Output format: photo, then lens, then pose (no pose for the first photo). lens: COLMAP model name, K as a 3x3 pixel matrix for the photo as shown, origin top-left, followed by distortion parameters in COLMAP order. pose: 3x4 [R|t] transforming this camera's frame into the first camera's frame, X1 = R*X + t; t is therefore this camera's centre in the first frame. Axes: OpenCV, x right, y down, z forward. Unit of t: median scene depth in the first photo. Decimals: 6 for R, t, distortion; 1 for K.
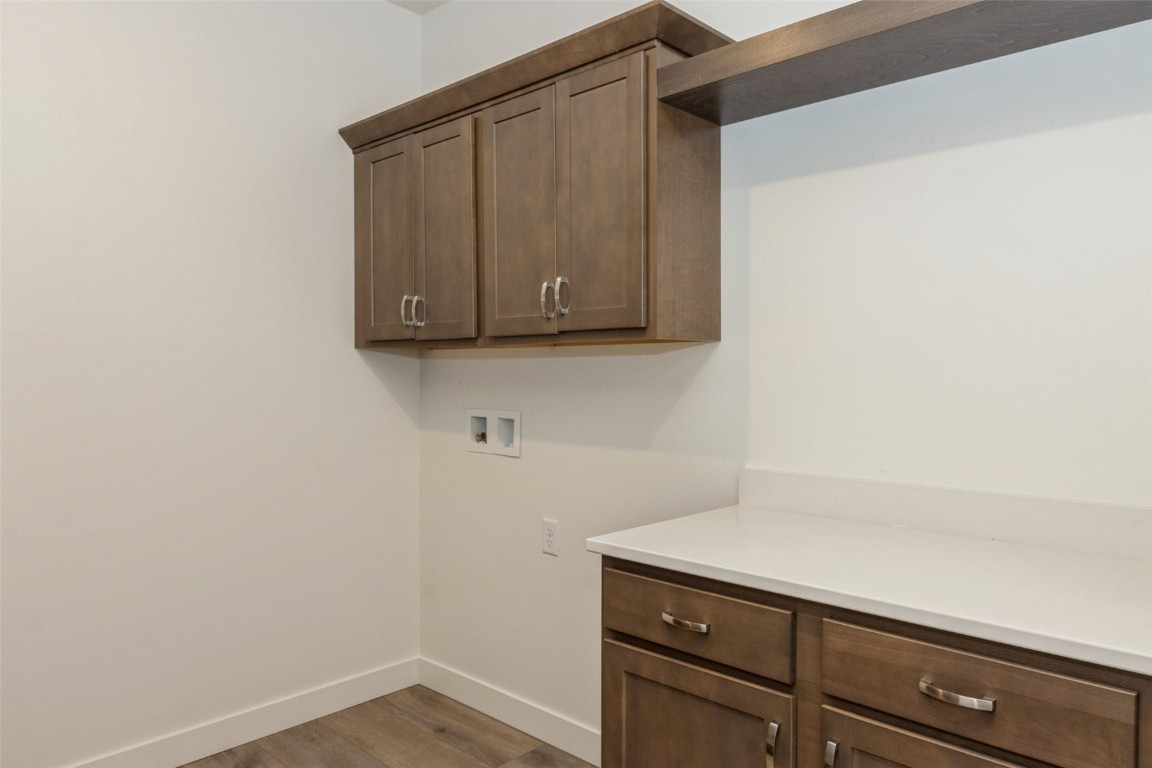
lens RADIAL K [[789.9, 0, 576.7], [0, 789.9, 368.3], [0, 0, 1]] dist [0.011437, -0.000612]
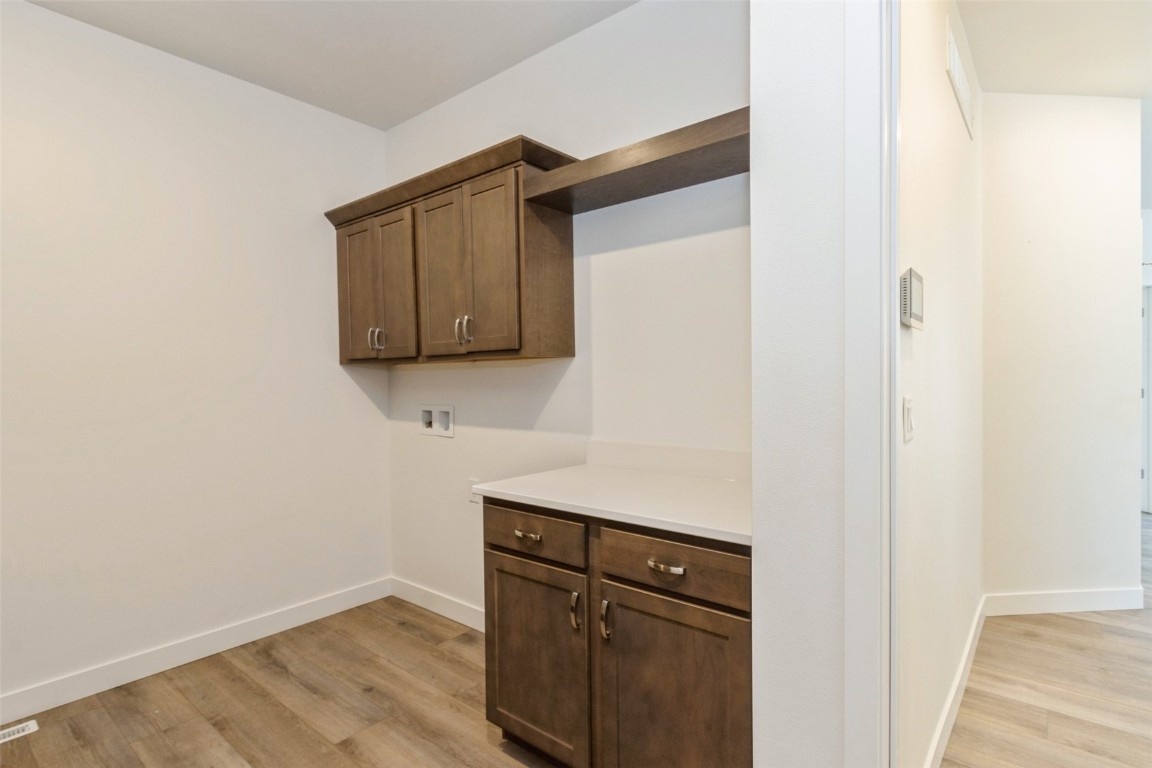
lens RADIAL K [[582.0, 0, 576.0], [0, 582.0, 384.0], [0, 0, 1]] dist [0.007015, -0.000349]
pose [[0.998107, -0.014465, 0.059781, 0.117624], [0.013628, 0.999804, 0.014383, 0.001083], [-0.059977, -0.013541, 0.998108, -0.120508]]
